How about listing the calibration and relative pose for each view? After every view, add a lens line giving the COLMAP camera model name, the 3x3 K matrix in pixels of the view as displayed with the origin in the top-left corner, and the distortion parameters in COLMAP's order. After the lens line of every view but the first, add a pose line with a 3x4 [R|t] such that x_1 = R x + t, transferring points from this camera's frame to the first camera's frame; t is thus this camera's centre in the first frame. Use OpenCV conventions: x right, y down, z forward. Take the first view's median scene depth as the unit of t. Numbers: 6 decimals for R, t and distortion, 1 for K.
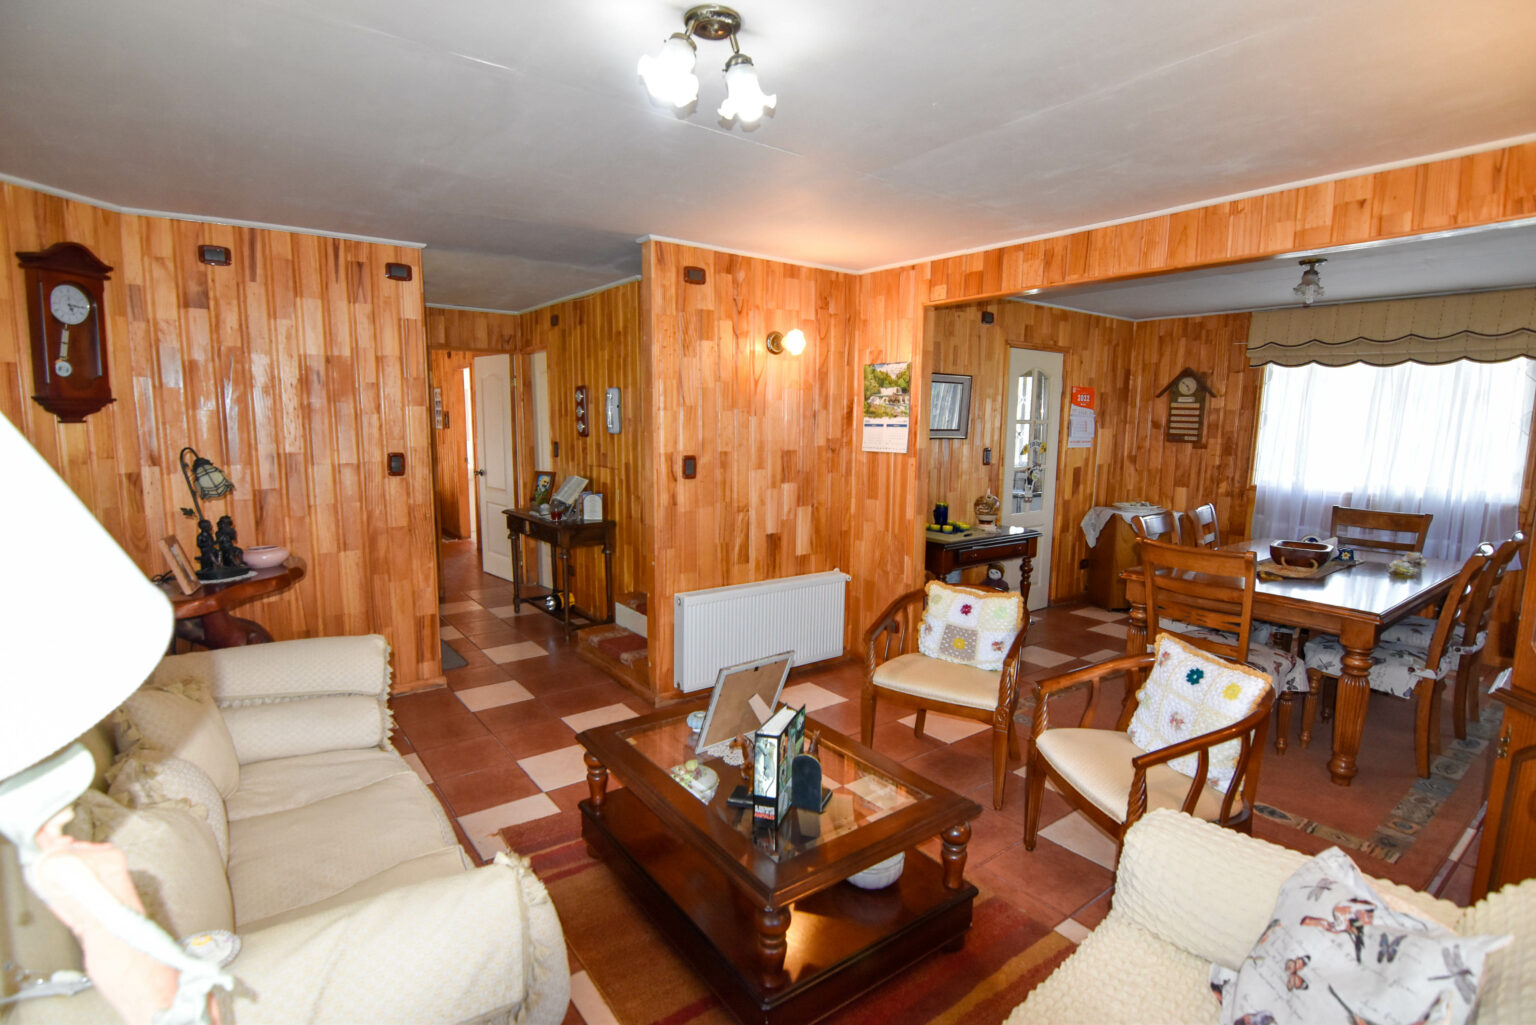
lens RADIAL K [[741.4, 0, 764.7], [0, 741.4, 519.2], [0, 0, 1]] dist [-0.016620, -0.001156]
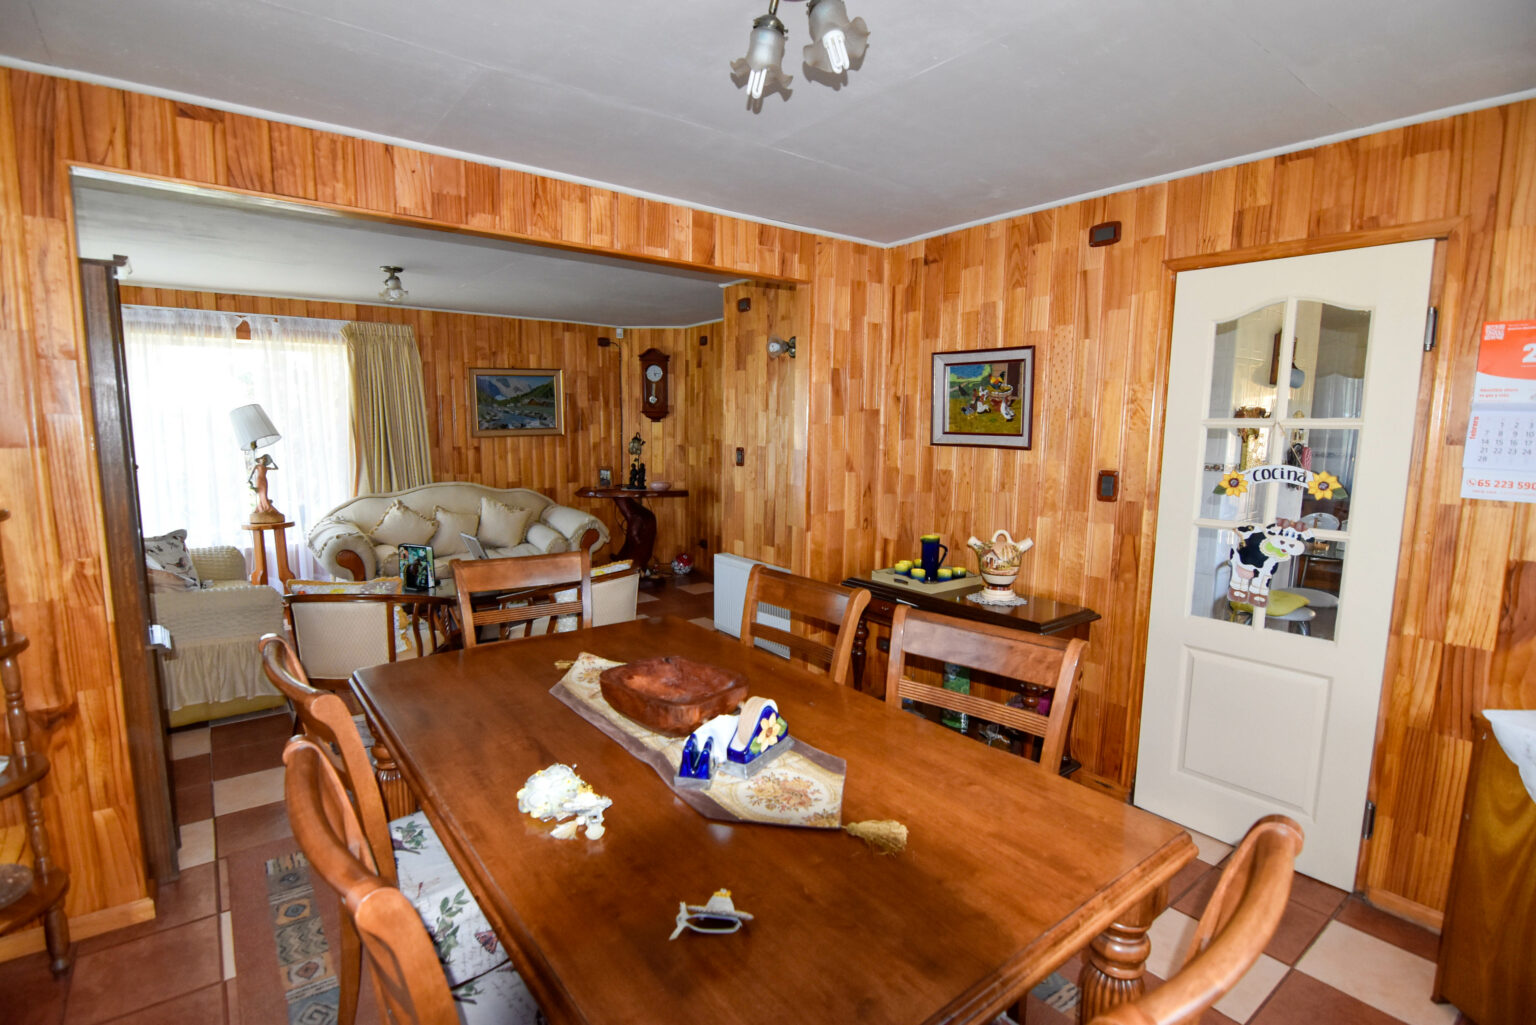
lens RADIAL K [[741.4, 0, 773.1], [0, 741.4, 520.3], [0, 0, 1]] dist [-0.016620, -0.001156]
pose [[0.016430, 0.120250, -0.992608, 1.448198], [-0.147909, 0.982112, 0.116530, -0.147429], [0.988864, 0.144901, 0.033922, 1.272235]]
